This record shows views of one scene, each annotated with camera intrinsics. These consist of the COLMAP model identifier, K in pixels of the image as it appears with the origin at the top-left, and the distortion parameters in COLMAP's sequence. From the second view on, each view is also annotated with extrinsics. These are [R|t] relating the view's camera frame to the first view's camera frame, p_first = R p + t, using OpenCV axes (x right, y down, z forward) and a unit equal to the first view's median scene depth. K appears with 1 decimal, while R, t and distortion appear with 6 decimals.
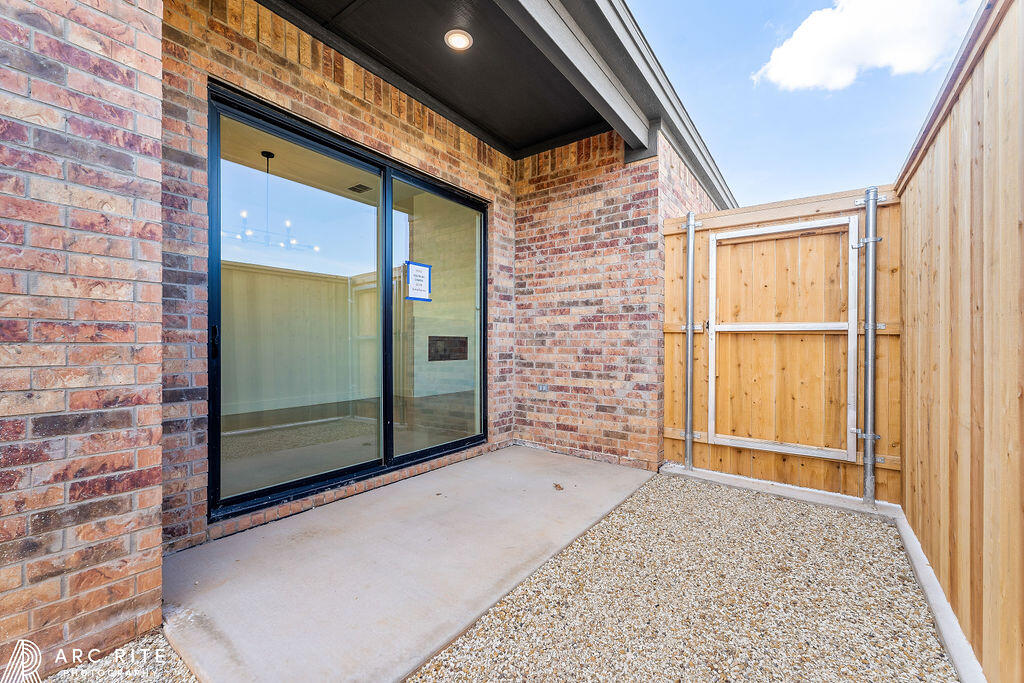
lens RADIAL K [[421.4, 0, 510.5], [0, 421.4, 343.9], [0, 0, 1]] dist [0.002940, 0.000062]
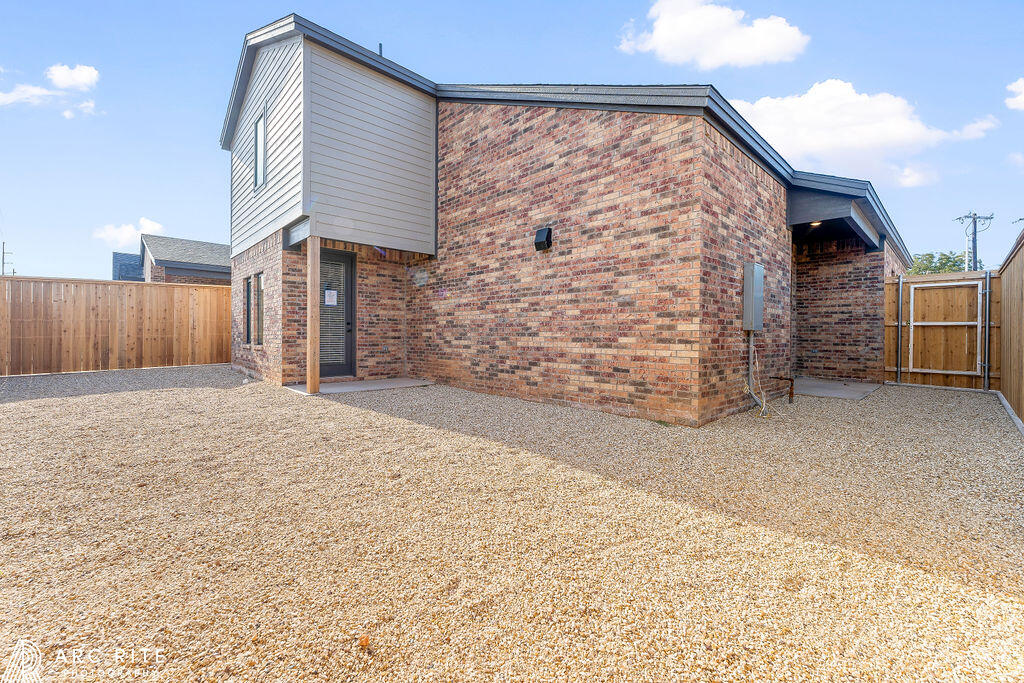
lens RADIAL K [[421.4, 0, 513.5], [0, 421.4, 336.0], [0, 0, 1]] dist [0.002940, 0.000062]
pose [[0.984258, 0.003049, -0.176713, -1.257297], [-0.002433, 0.999990, 0.003702, 0.026221], [0.176723, -0.003214, 0.984255, -1.675968]]
